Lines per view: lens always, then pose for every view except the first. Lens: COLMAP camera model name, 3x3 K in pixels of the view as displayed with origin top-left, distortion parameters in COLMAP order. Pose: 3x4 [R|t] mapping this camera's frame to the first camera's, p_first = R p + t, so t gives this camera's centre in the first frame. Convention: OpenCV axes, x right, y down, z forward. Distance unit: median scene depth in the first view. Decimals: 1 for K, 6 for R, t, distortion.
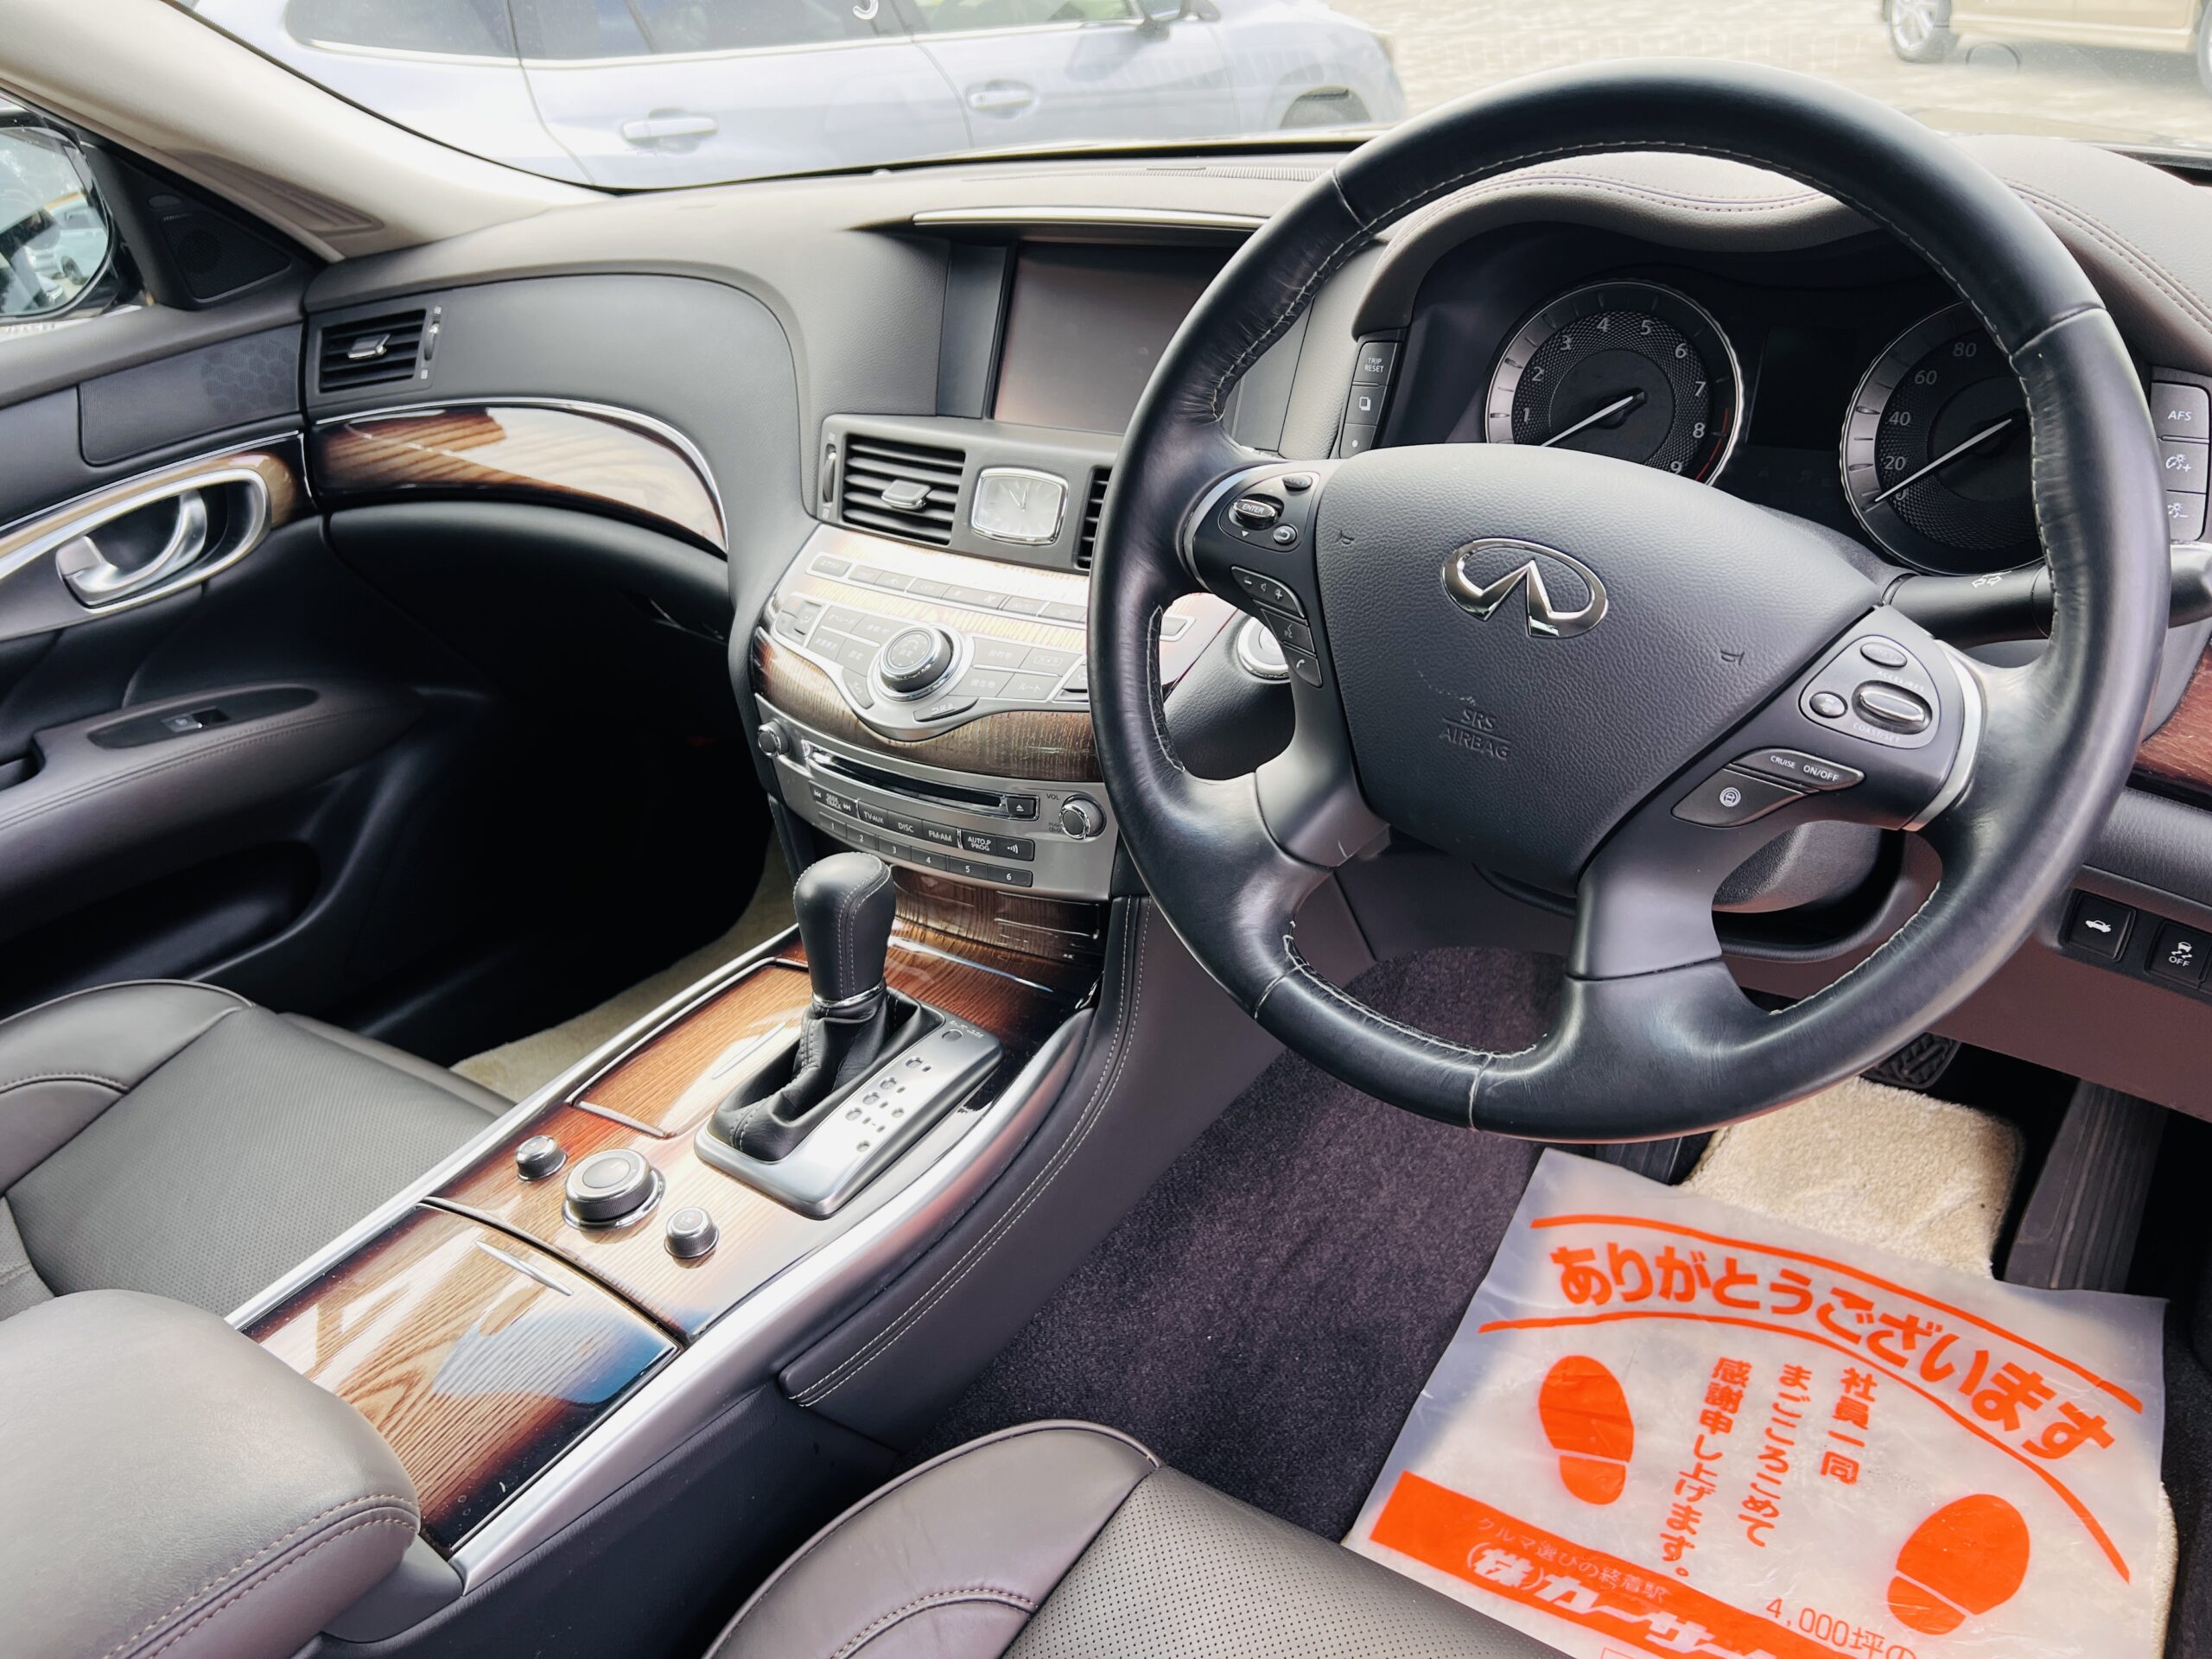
lens RADIAL K [[1673.2, 0, 1096.9], [0, 1673.2, 833.8], [0, 0, 1]] dist [0.046255, -0.036751]
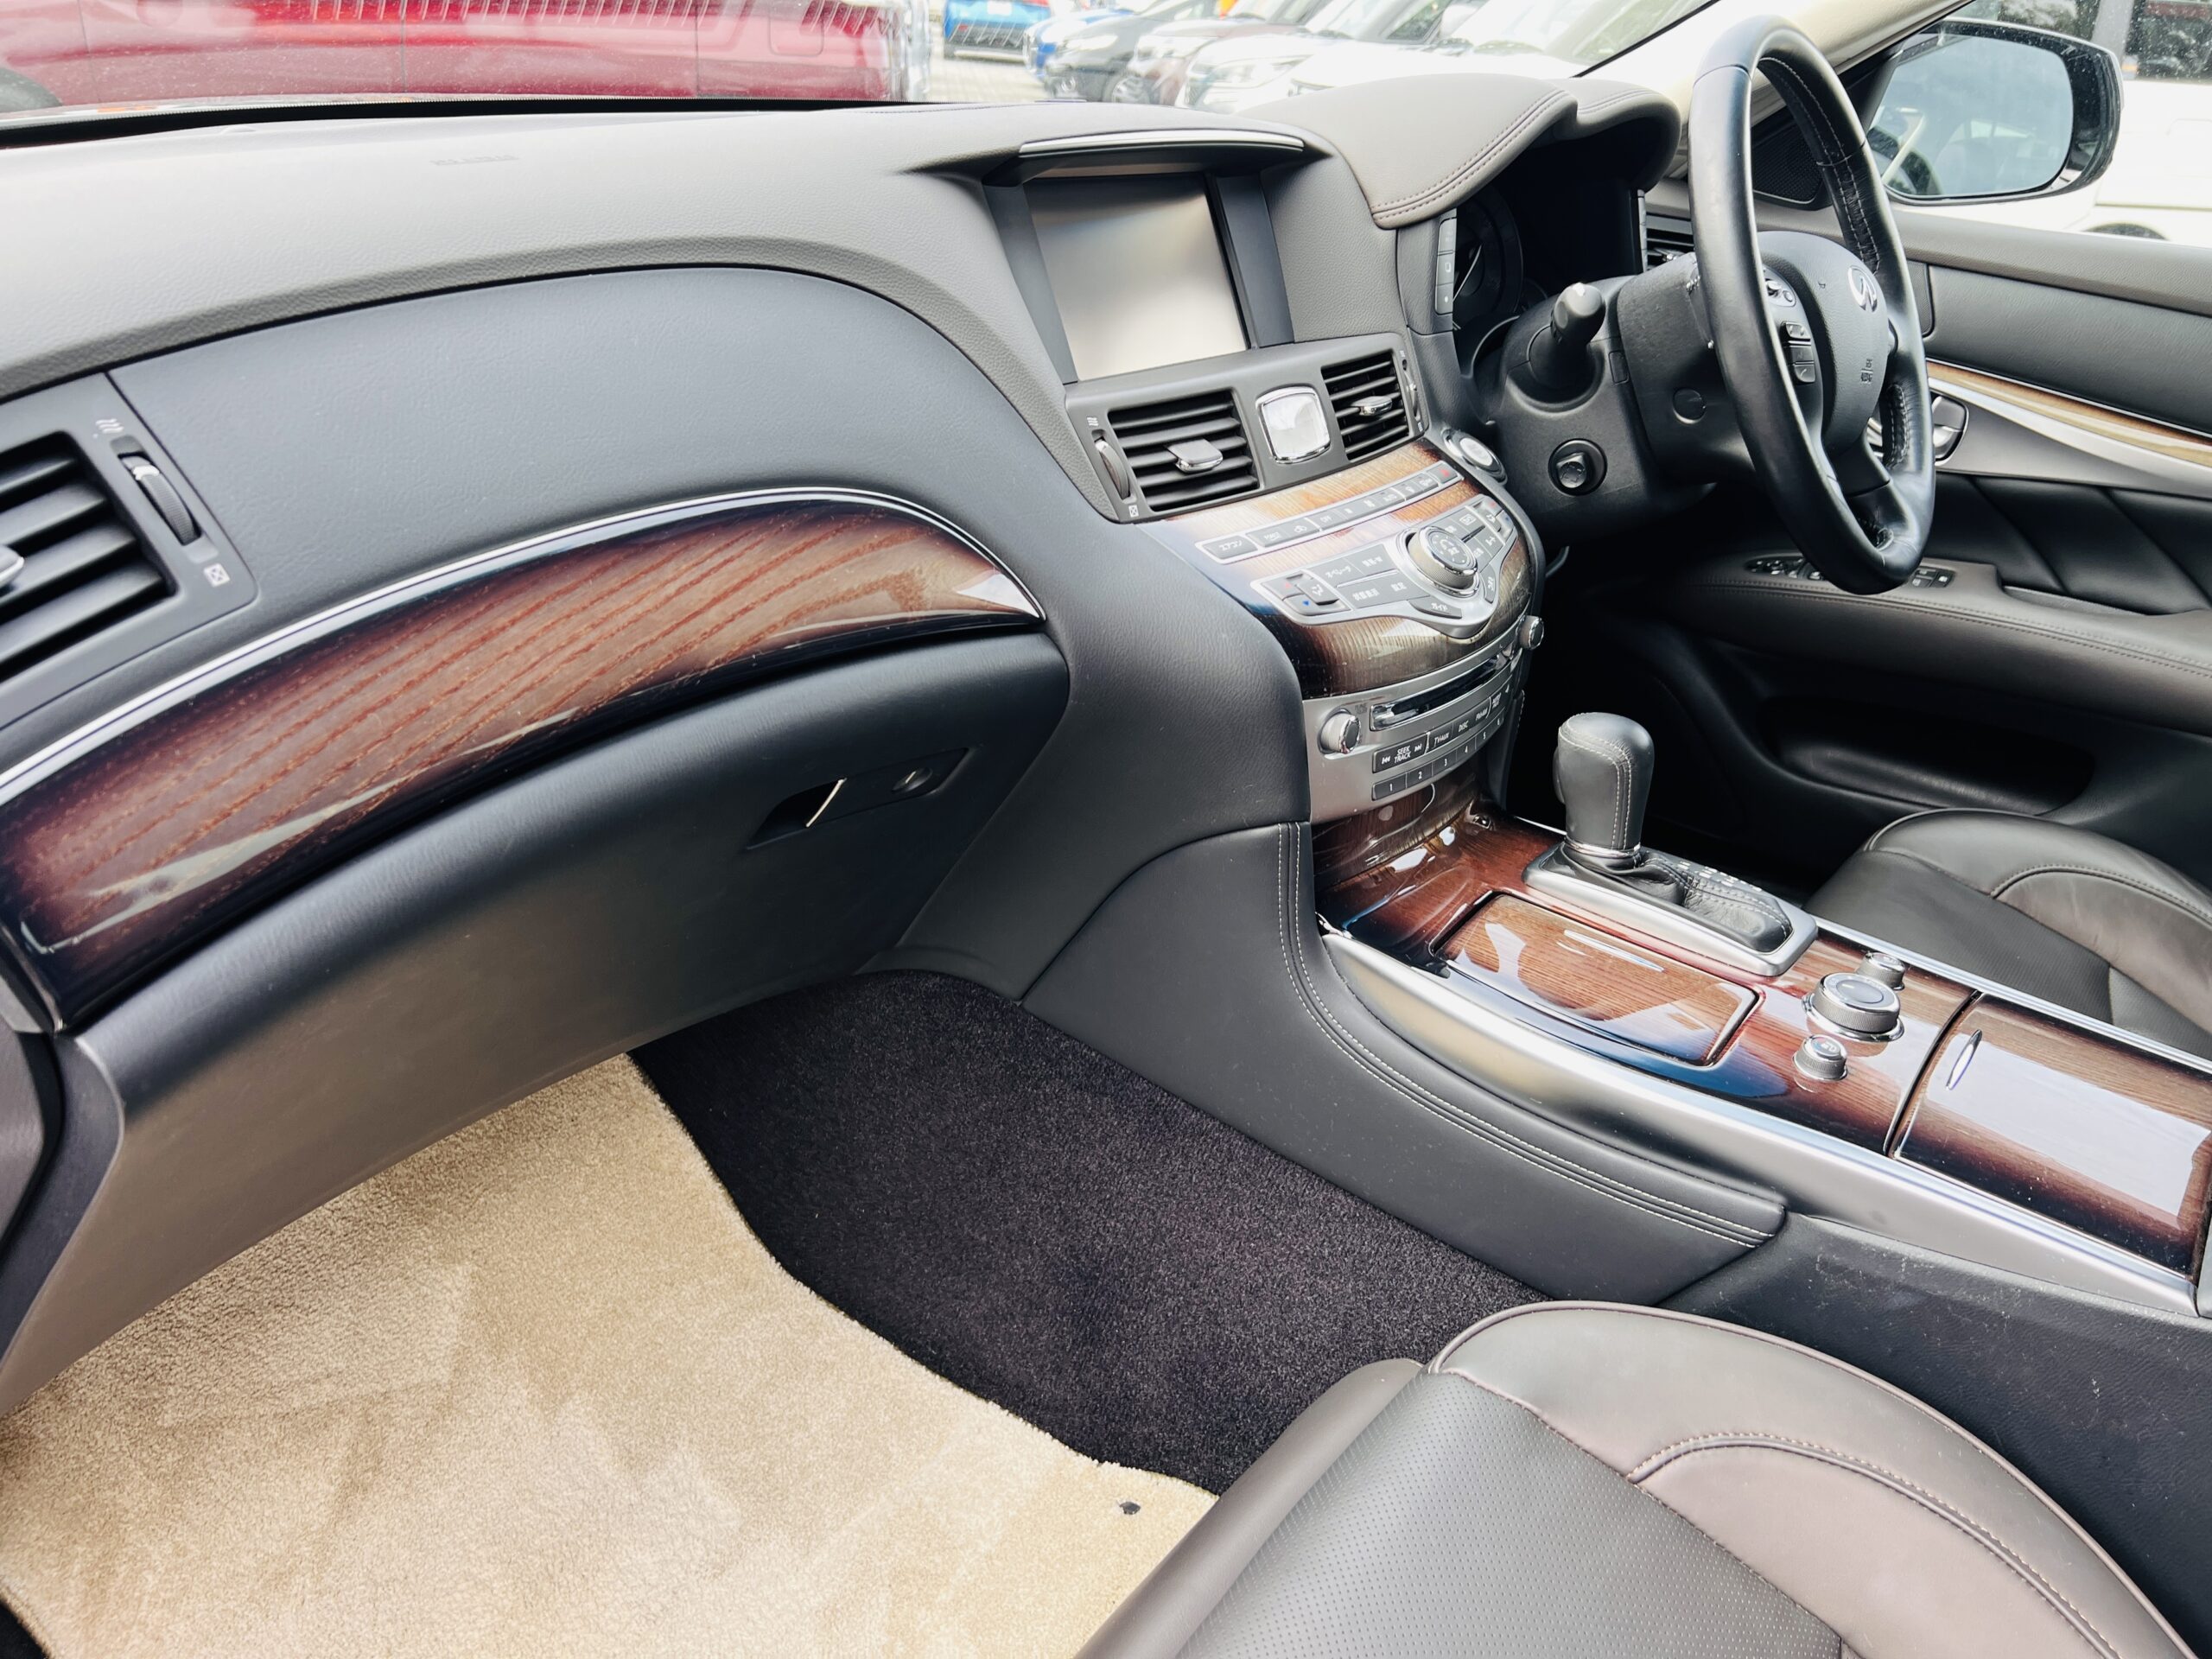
lens RADIAL K [[1673.2, 0, 1123.4], [0, 1673.2, 822.2], [0, 0, 1]] dist [0.046255, -0.036751]
pose [[0.017217, -0.346175, 0.938012, -0.794851], [0.418337, 0.854583, 0.307706, -0.257317], [-0.908129, 0.387107, 0.159531, 0.769943]]
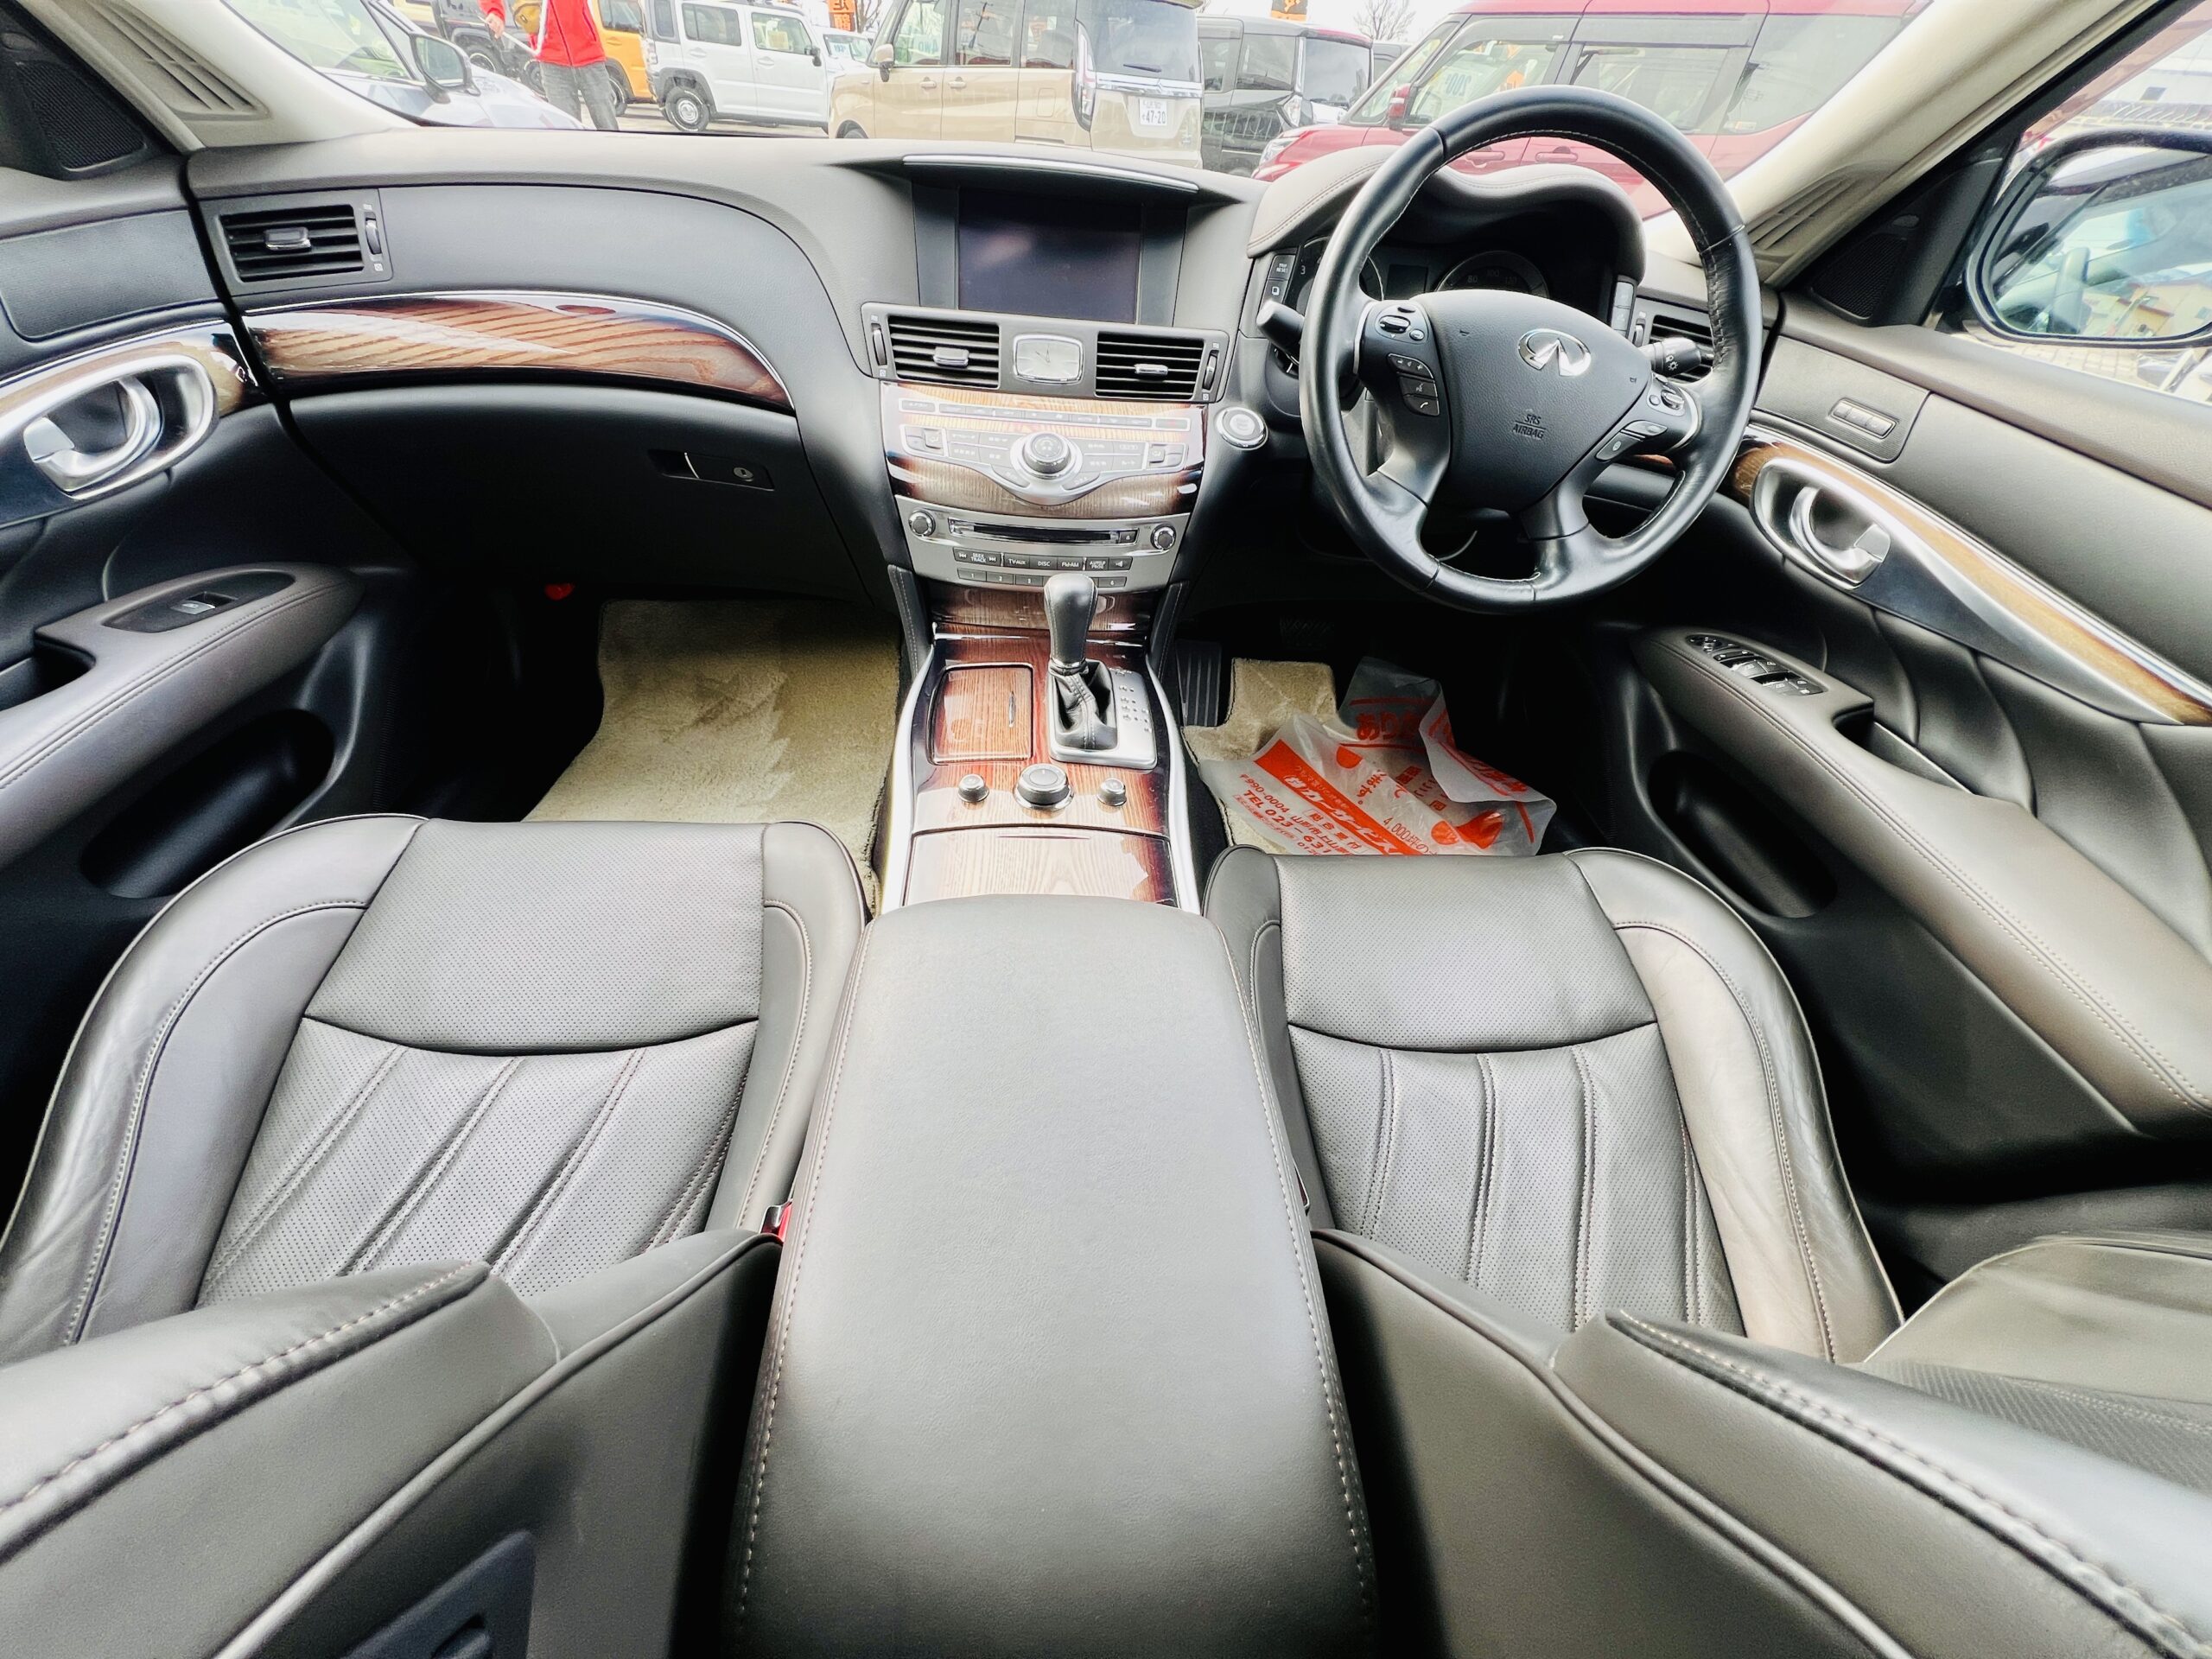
lens RADIAL K [[885.7, 0, 1106.3], [0, 885.7, 834.7], [0, 0, 1]] dist [-0.002633, 0.000234]
pose [[0.762940, -0.283091, 0.581190, -0.483482], [0.167882, 0.954939, 0.244758, 0.035912], [-0.624290, -0.089164, 0.776088, 0.182686]]
